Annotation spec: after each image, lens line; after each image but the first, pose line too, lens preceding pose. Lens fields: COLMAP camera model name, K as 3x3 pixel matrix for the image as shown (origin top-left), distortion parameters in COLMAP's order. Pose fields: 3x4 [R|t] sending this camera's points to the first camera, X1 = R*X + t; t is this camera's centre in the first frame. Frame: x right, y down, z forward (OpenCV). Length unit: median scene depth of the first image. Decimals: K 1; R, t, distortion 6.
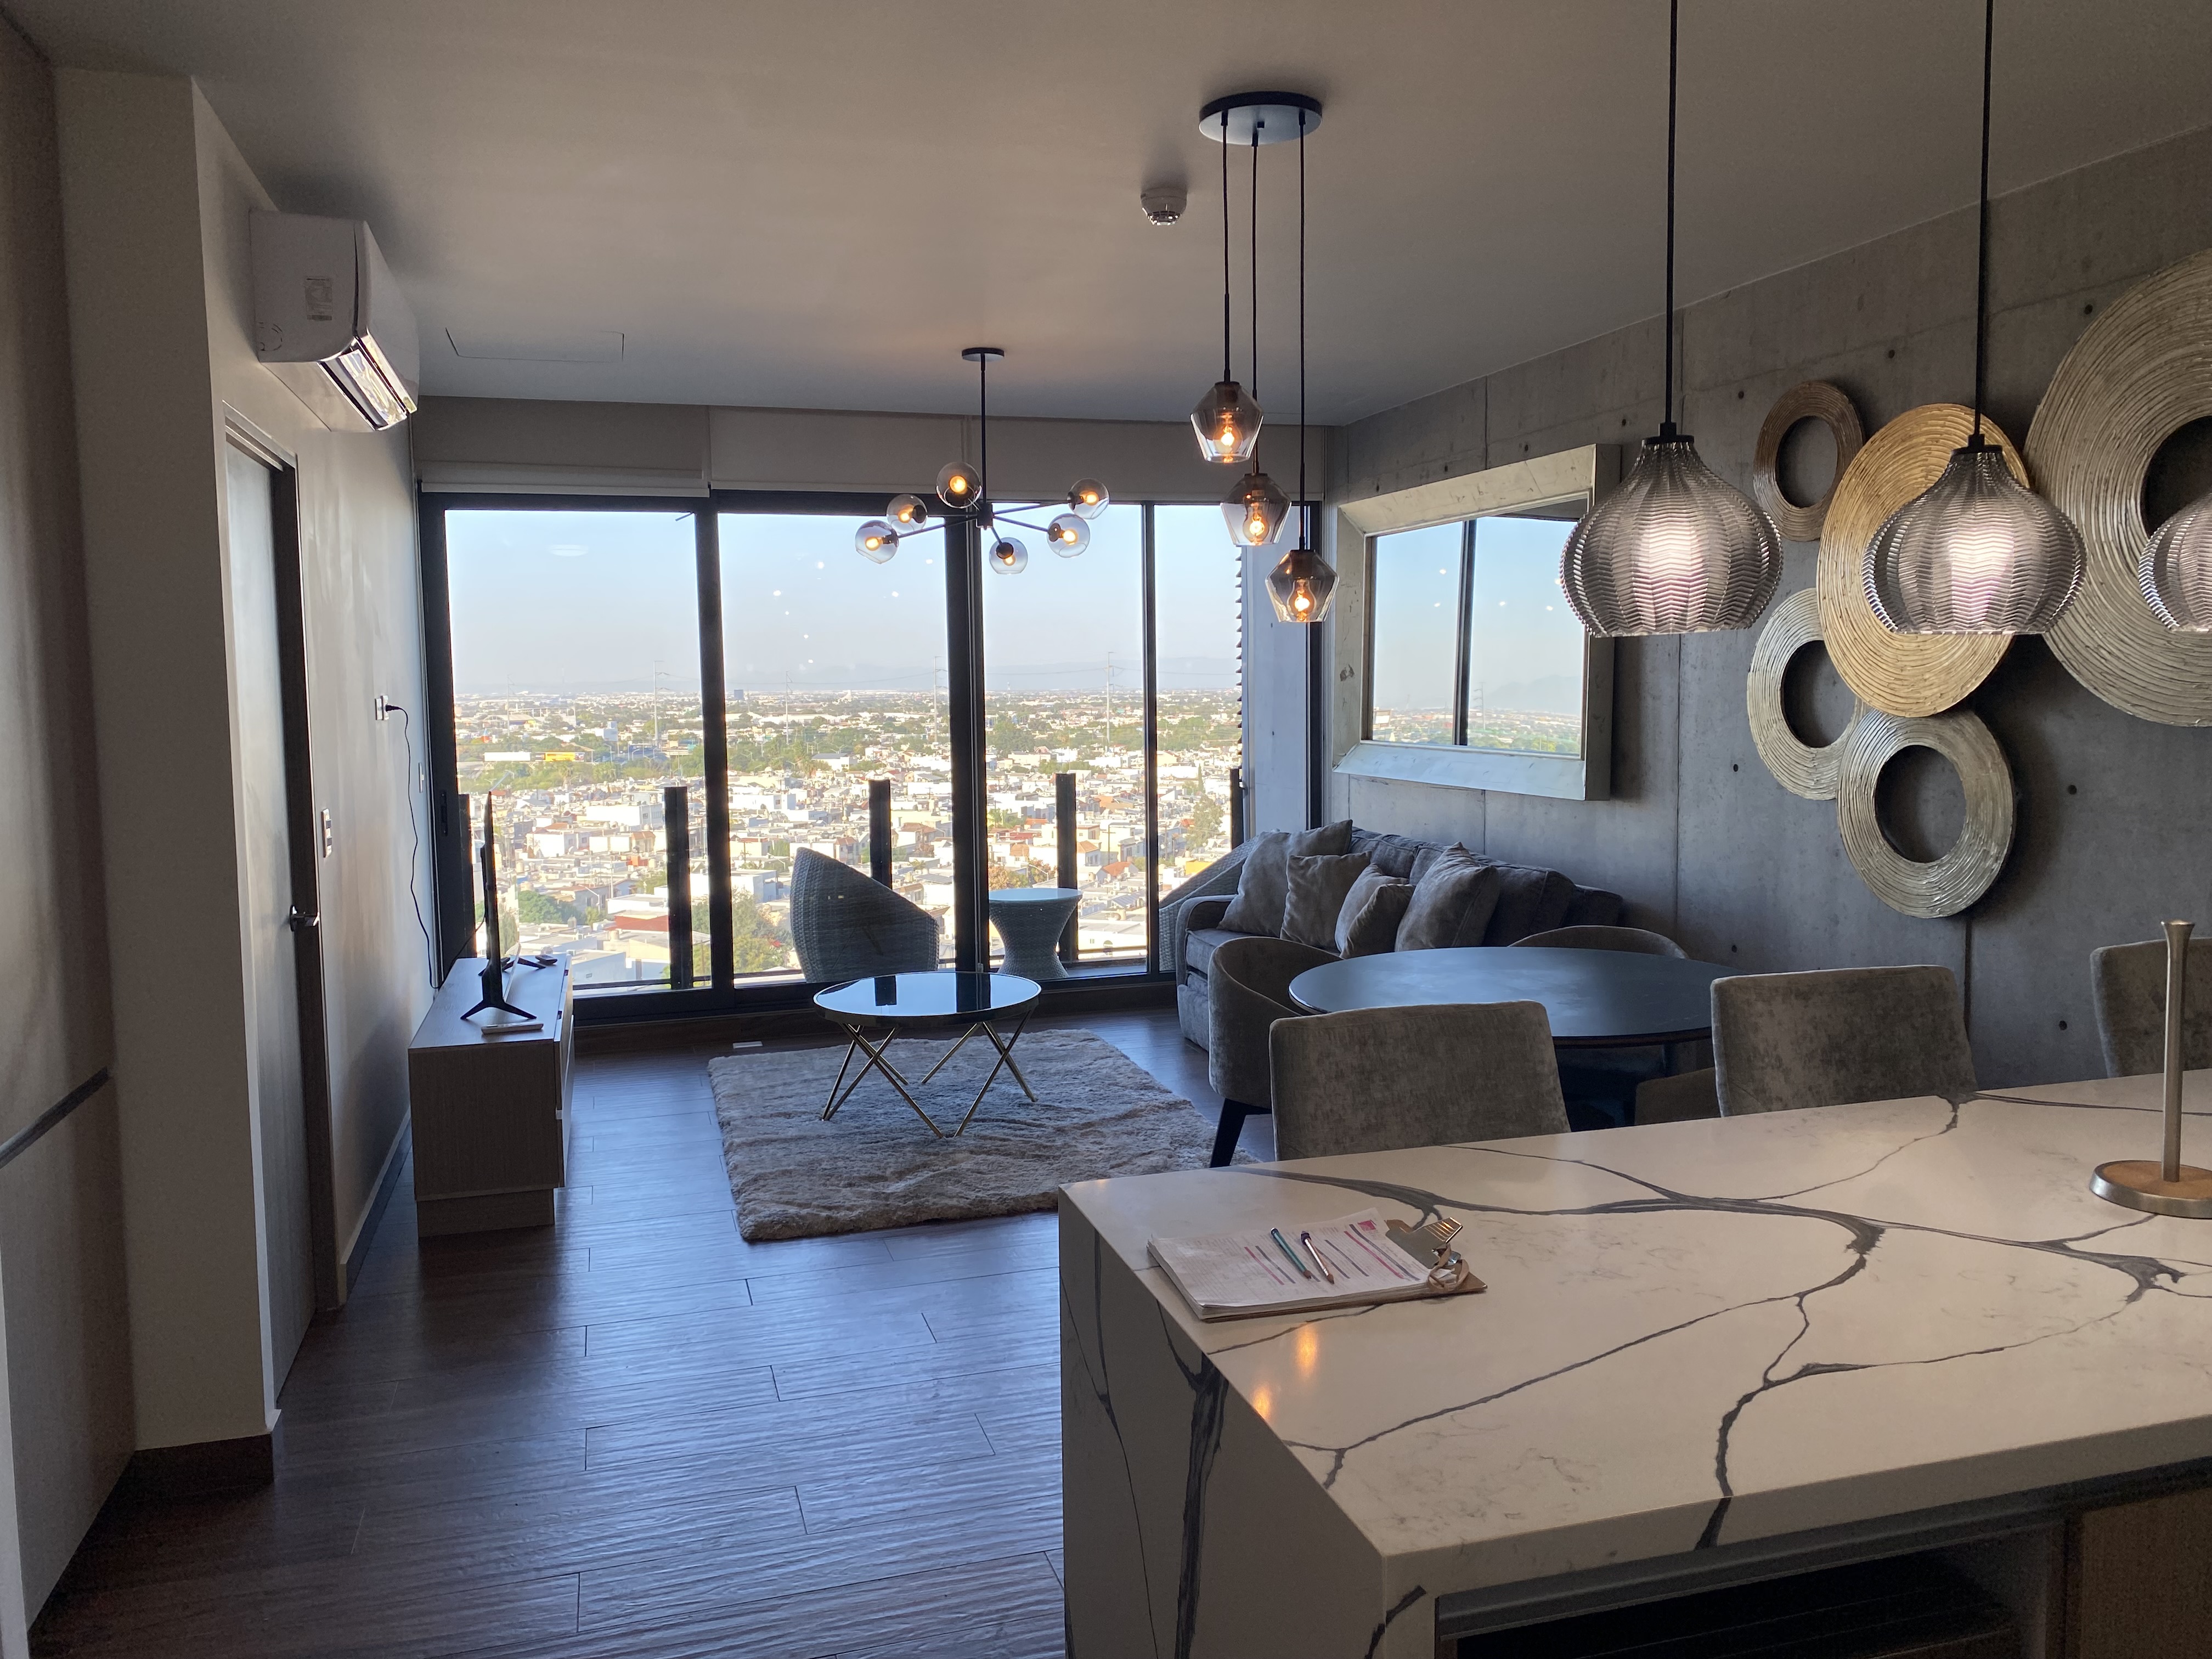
lens RADIAL K [[1685.2, 0, 1106.0], [0, 1685.2, 828.9], [0, 0, 1]] dist [0.012882, 0.005748]
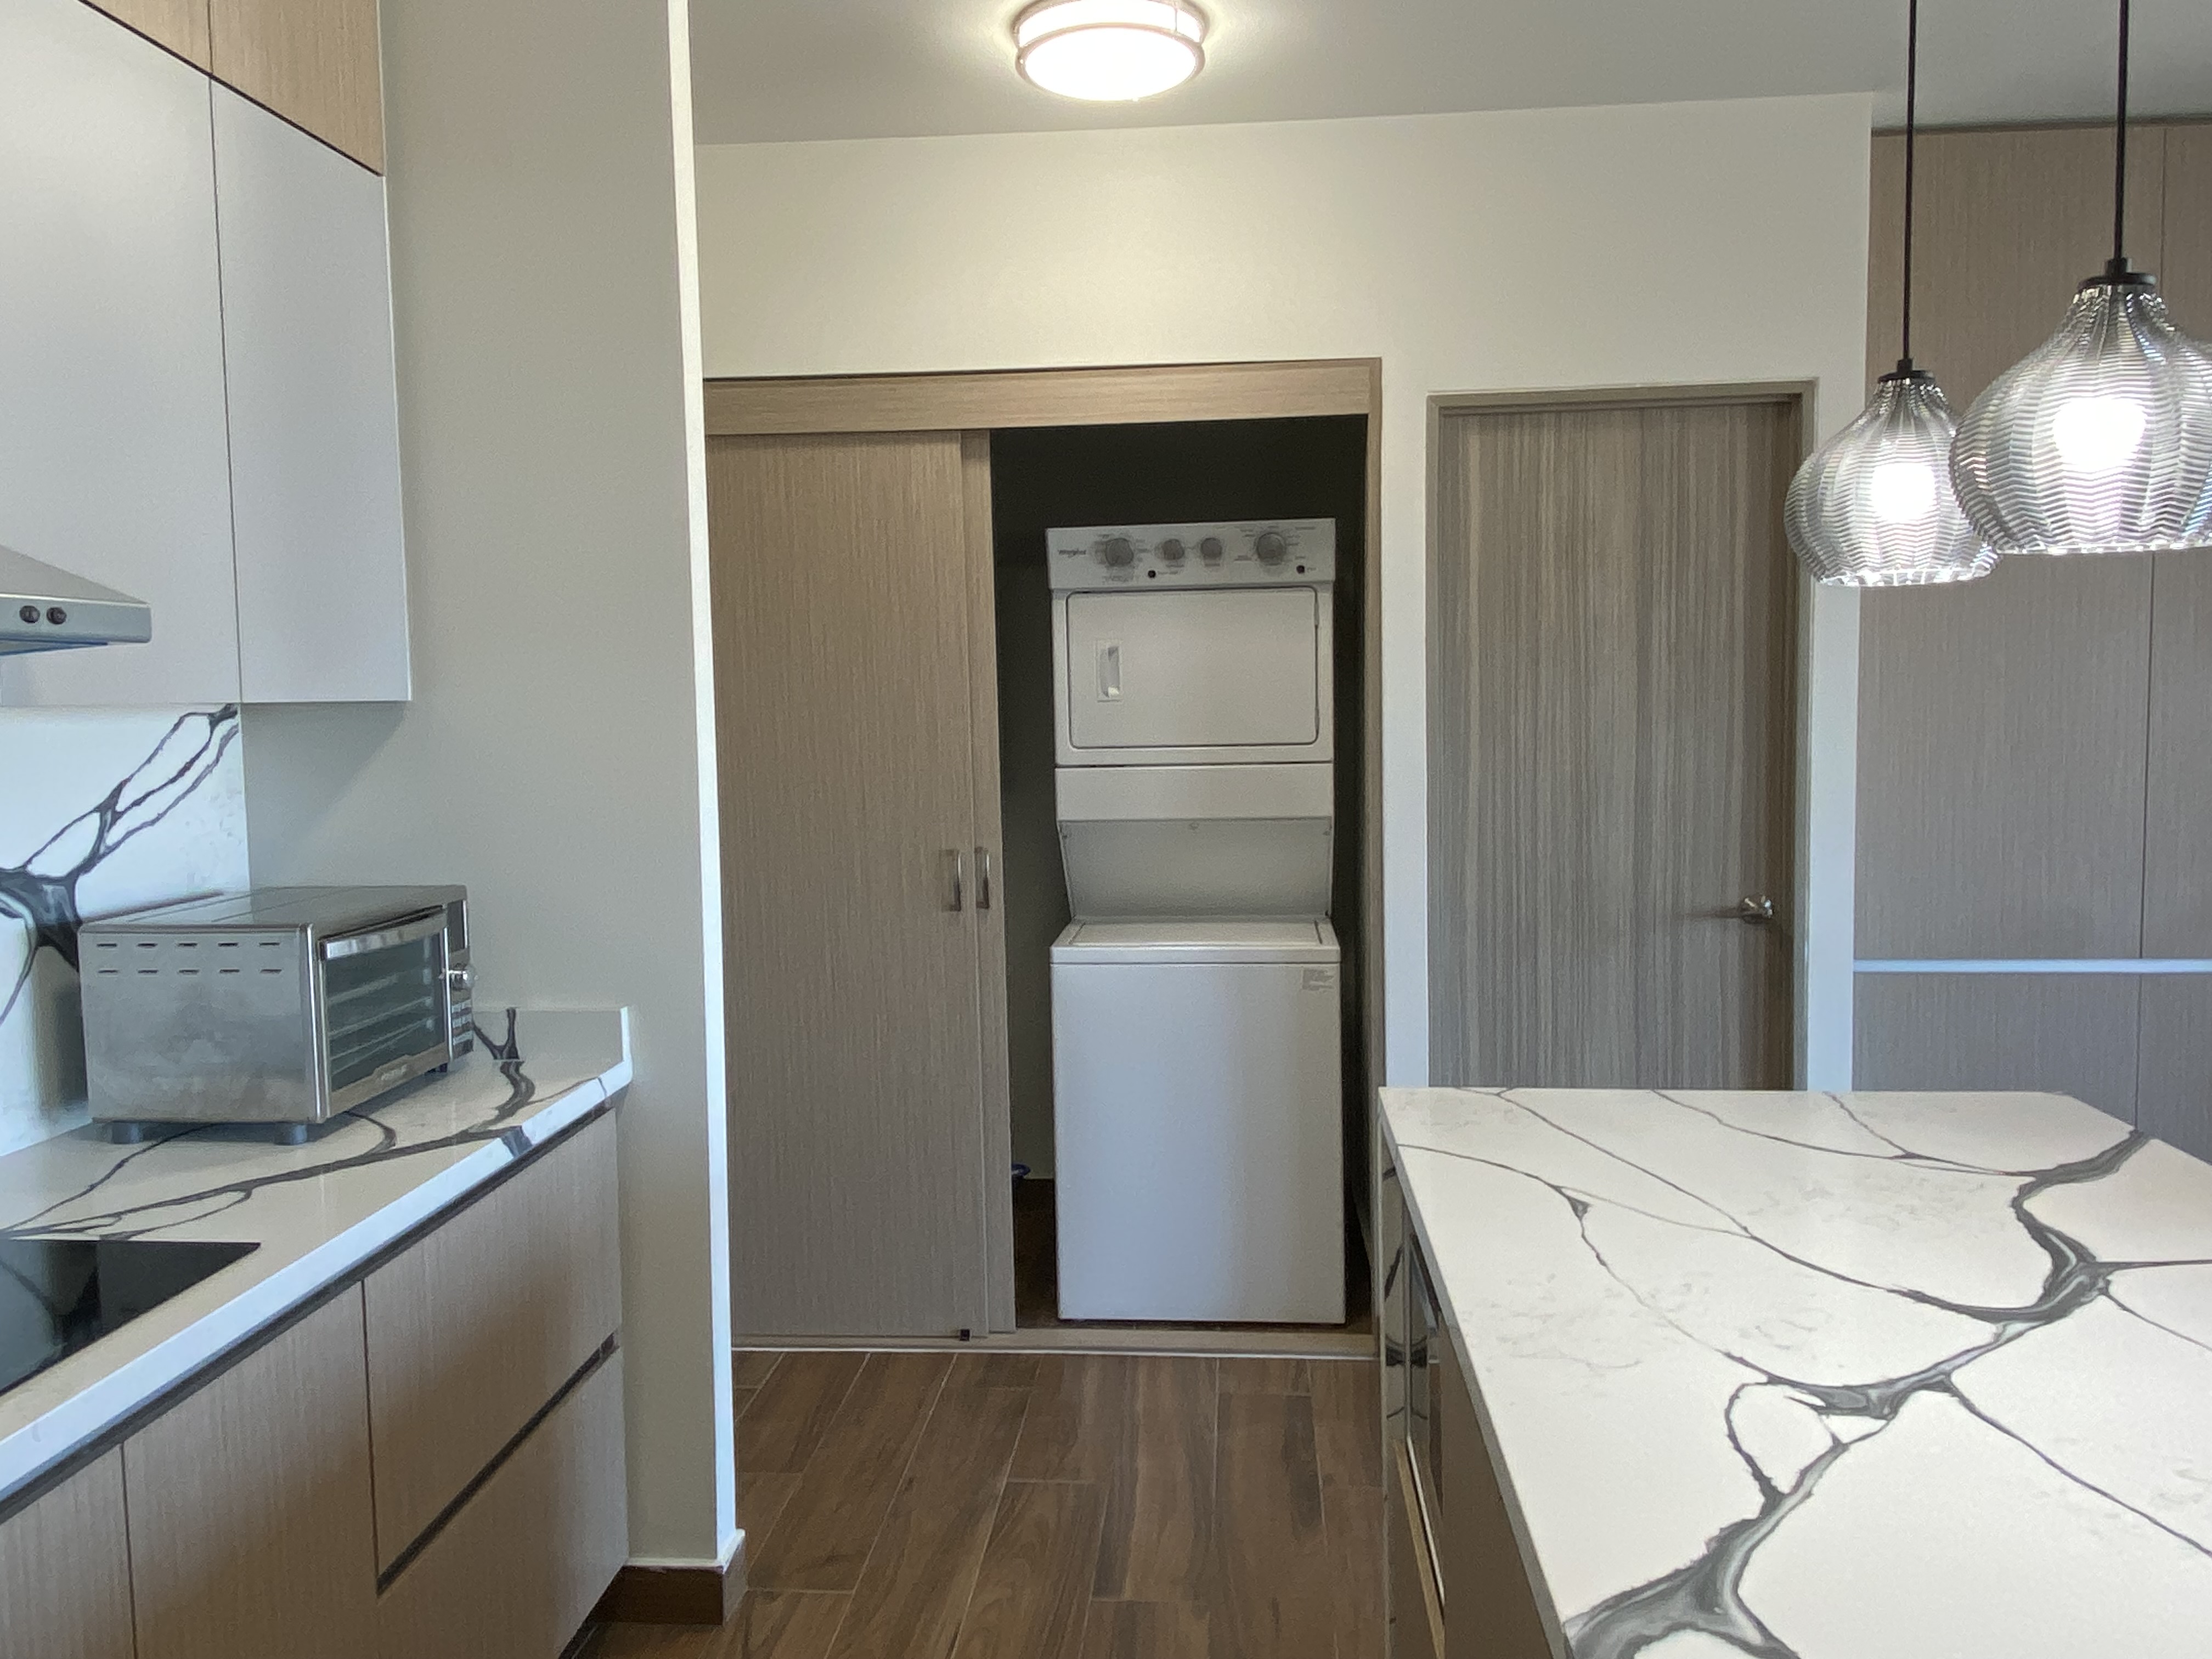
lens RADIAL K [[1631.8, 0, 1104.1], [0, 1631.8, 824.7], [0, 0, 1]] dist [-0.004822, -0.000943]
pose [[-0.372390, 0.089355, -0.923765, 1.321559], [-0.066633, 0.990211, 0.122644, -0.055483], [0.925681, 0.107225, -0.362791, 0.897582]]
